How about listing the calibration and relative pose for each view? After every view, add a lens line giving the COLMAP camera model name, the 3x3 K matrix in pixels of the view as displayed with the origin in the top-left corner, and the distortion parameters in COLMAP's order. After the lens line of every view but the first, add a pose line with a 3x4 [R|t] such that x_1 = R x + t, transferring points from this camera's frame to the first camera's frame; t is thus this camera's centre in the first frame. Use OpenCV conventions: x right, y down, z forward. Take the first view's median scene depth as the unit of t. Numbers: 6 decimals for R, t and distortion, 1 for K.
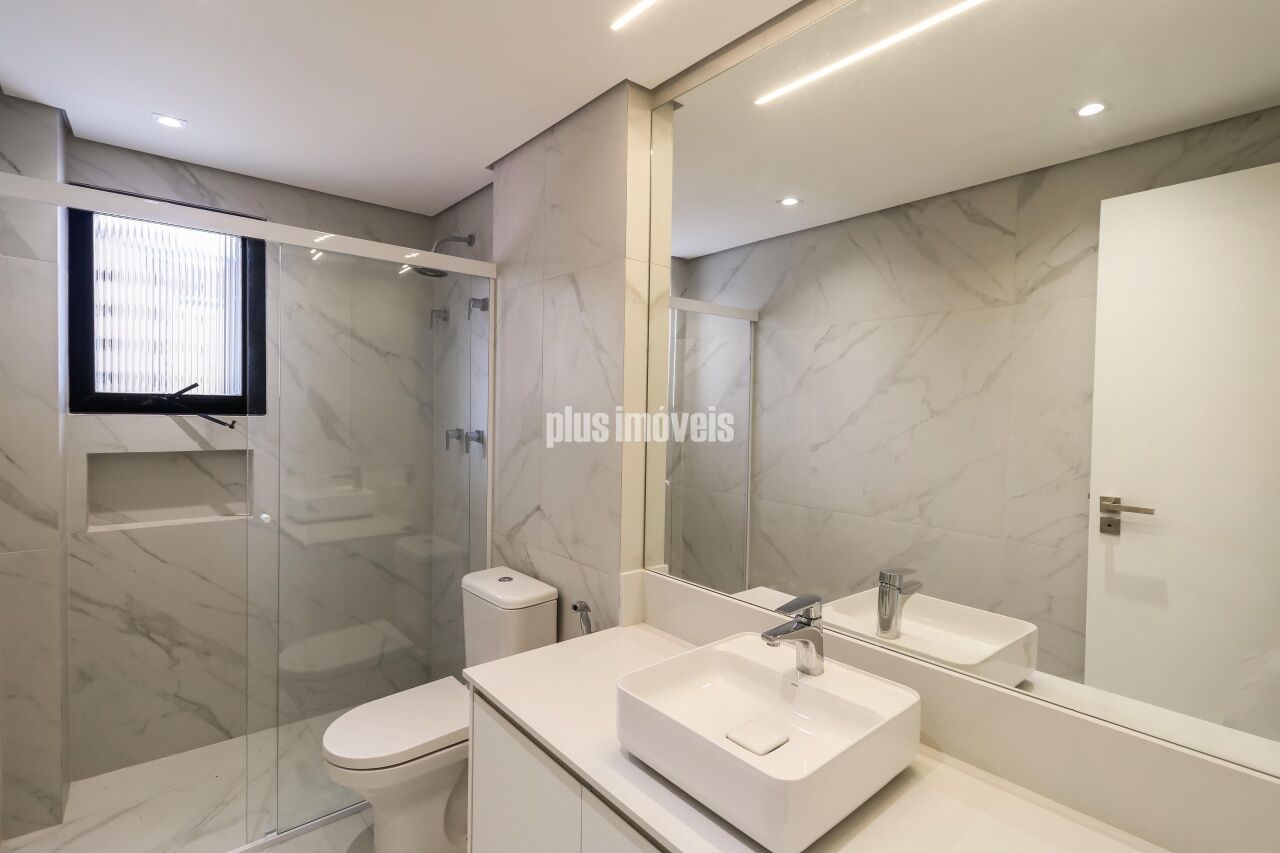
lens RADIAL K [[589.1, 0, 639.0], [0, 589.1, 423.4], [0, 0, 1]] dist [0.008502, -0.002918]
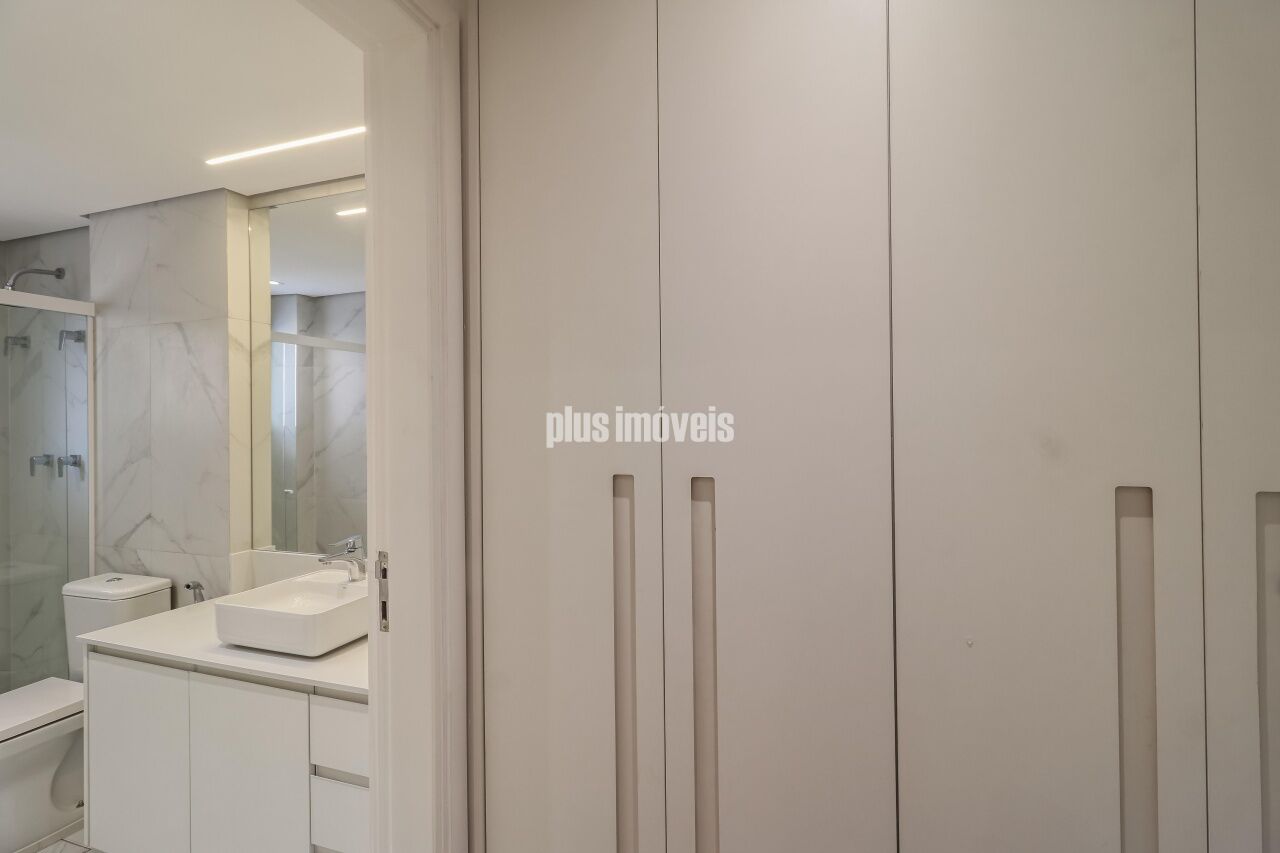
lens RADIAL K [[589.1, 0, 643.3], [0, 589.1, 422.1], [0, 0, 1]] dist [0.008502, -0.002918]
pose [[0.863434, -0.026307, 0.503776, 0.090509], [0.040486, 0.999032, -0.017221, 0.015464], [-0.502835, 0.035265, 0.863663, -0.520999]]
